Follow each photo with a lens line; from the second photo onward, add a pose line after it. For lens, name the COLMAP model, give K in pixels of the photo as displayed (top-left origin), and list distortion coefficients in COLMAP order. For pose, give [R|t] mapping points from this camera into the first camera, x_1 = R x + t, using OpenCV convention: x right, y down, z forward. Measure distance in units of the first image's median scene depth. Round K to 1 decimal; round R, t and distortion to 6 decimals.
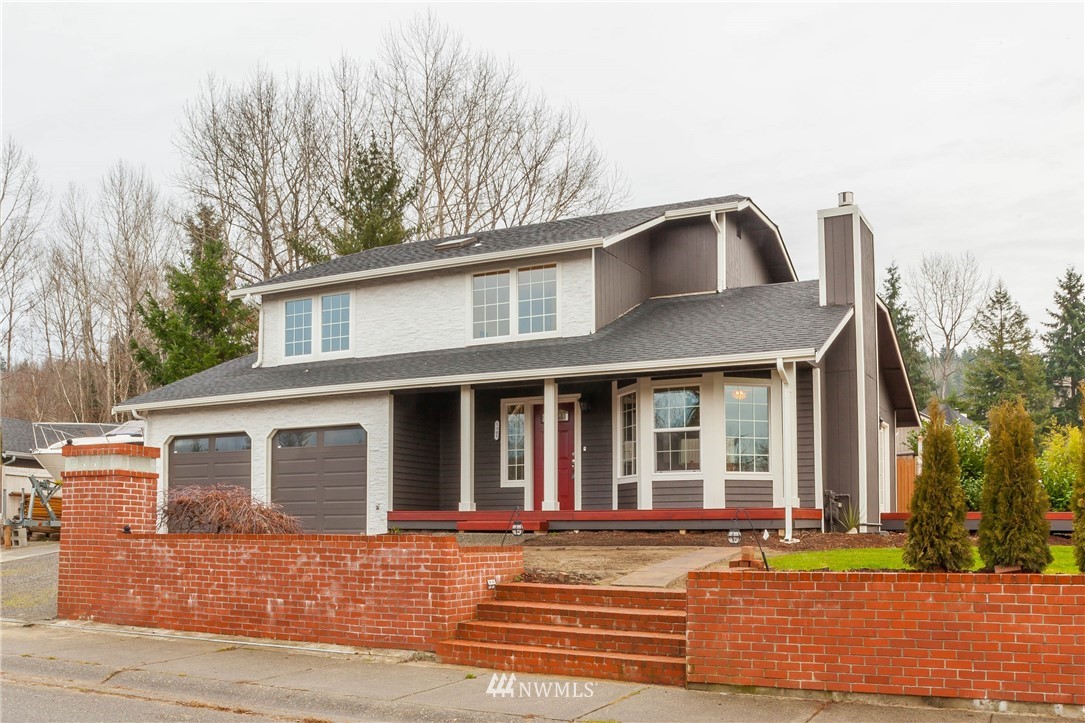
lens RADIAL K [[1169.7, 0, 542.5], [0, 1169.7, 361.5], [0, 0, 1]] dist [-0.077761, -0.006226]
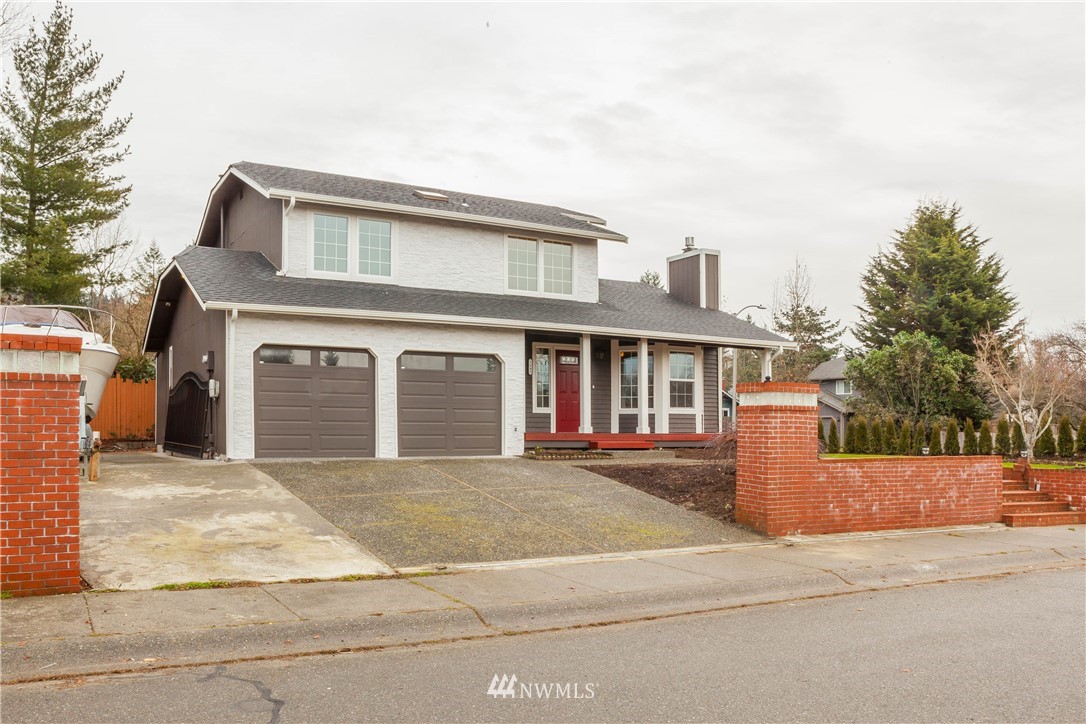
lens RADIAL K [[890.7, 0, 543.0], [0, 890.7, 362.0], [0, 0, 1]] dist [-0.058263, 0.001245]
pose [[0.496886, 0.073445, 0.864702, -1.070952], [-0.129779, 0.991496, -0.009639, 0.076812], [-0.858057, -0.107431, 0.502192, 0.645892]]
